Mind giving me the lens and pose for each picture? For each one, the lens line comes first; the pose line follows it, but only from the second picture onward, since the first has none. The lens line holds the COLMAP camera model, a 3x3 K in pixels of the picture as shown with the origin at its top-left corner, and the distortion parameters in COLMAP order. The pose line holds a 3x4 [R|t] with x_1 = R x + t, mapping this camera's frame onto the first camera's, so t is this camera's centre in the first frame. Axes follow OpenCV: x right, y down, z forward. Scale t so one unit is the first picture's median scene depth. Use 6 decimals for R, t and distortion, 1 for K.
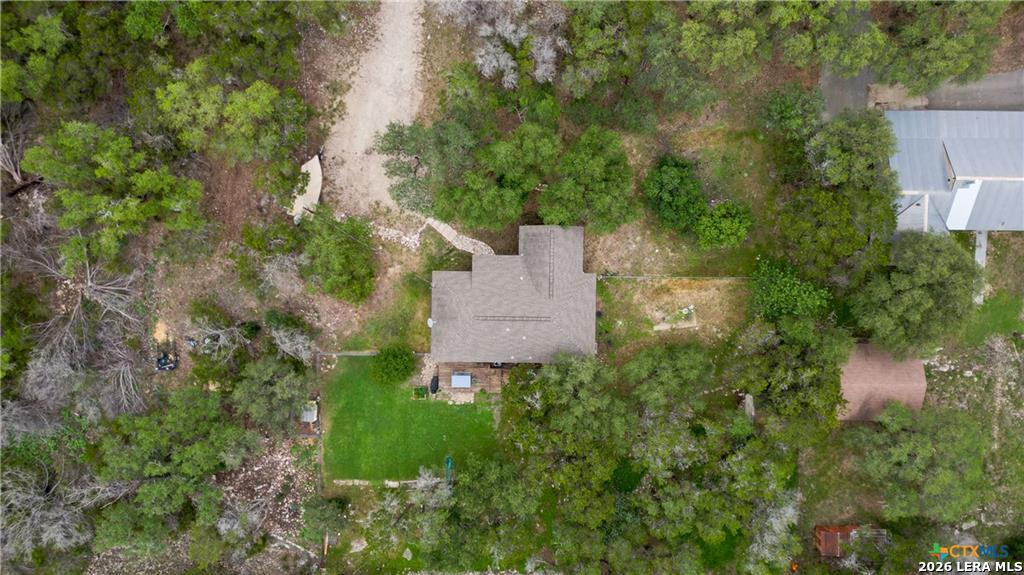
lens RADIAL K [[740.6, 0, 513.0], [0, 740.6, 289.5], [0, 0, 1]] dist [0.056758, -0.041992]
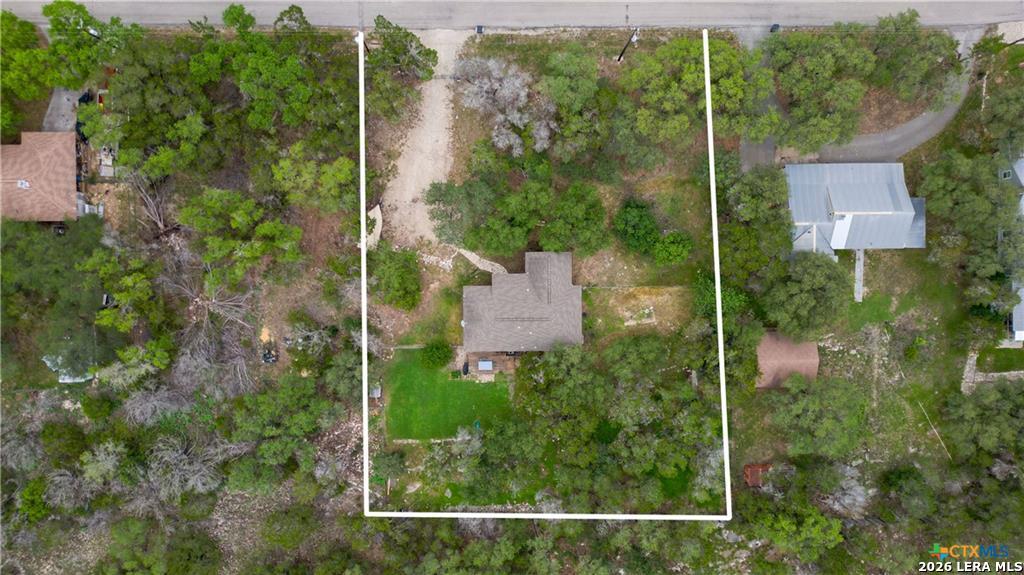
lens RADIAL K [[740.6, 0, 512.4], [0, 740.6, 287.2], [0, 0, 1]] dist [0.056758, -0.041992]
pose [[0.999740, -0.021379, 0.007877, -0.028280], [0.021376, 0.999771, 0.000533, -0.022348], [-0.007887, -0.000365, 0.999969, -0.389410]]
